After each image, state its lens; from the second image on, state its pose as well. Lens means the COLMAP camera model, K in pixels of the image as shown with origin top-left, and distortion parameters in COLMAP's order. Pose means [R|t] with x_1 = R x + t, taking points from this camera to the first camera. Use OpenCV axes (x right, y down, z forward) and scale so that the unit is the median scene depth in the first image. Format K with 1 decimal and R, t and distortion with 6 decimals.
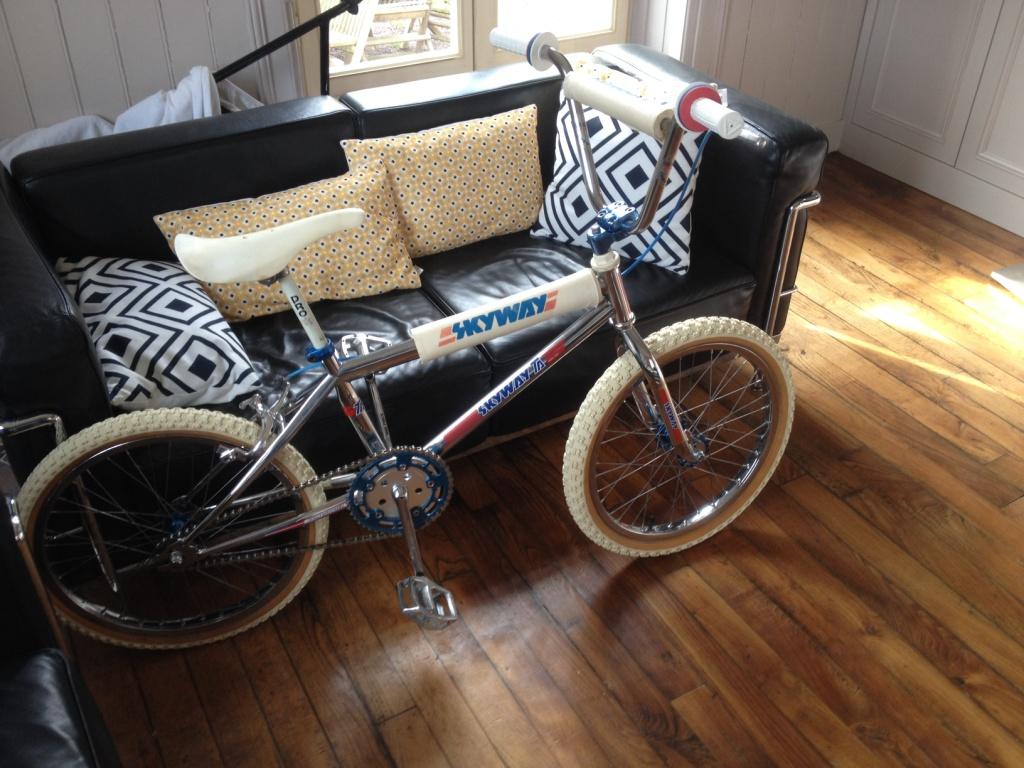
lens RADIAL K [[963.9, 0, 512.5], [0, 963.9, 377.5], [0, 0, 1]] dist [0.135592, -0.251744]
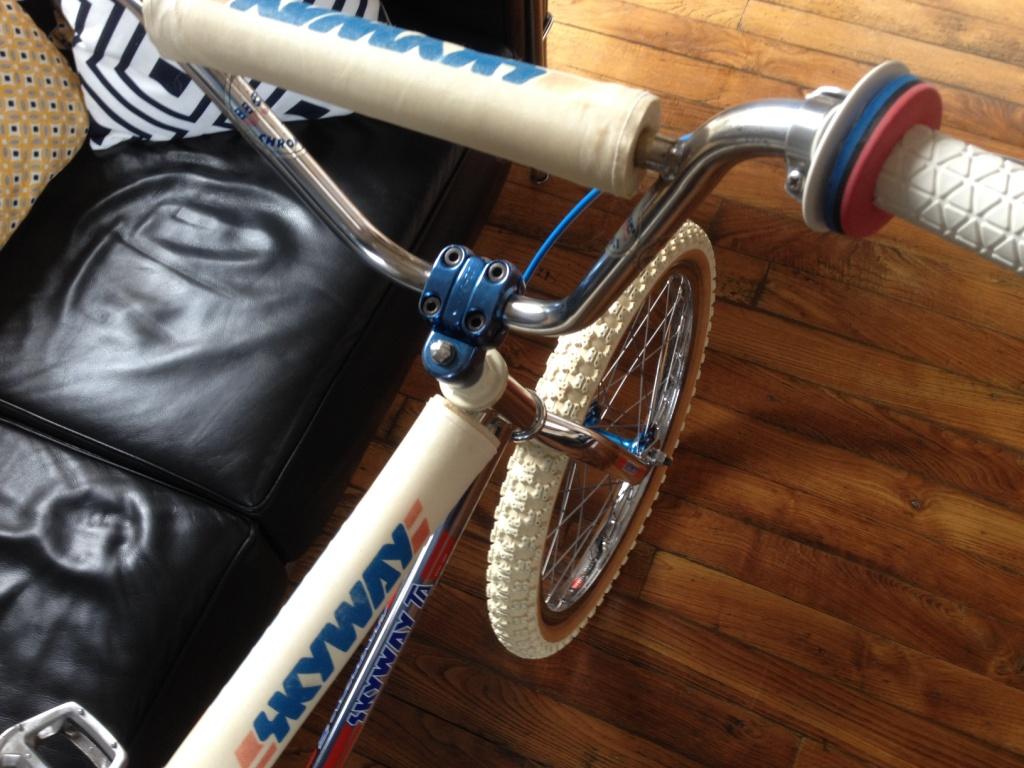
lens RADIAL K [[963.9, 0, 512.5], [0, 963.9, 377.5], [0, 0, 1]] dist [0.135592, -0.251744]
pose [[0.799778, -0.550708, 0.238906, 0.007830], [0.390633, 0.779640, 0.489457, -0.308609], [-0.455808, -0.298132, 0.838663, 0.610560]]
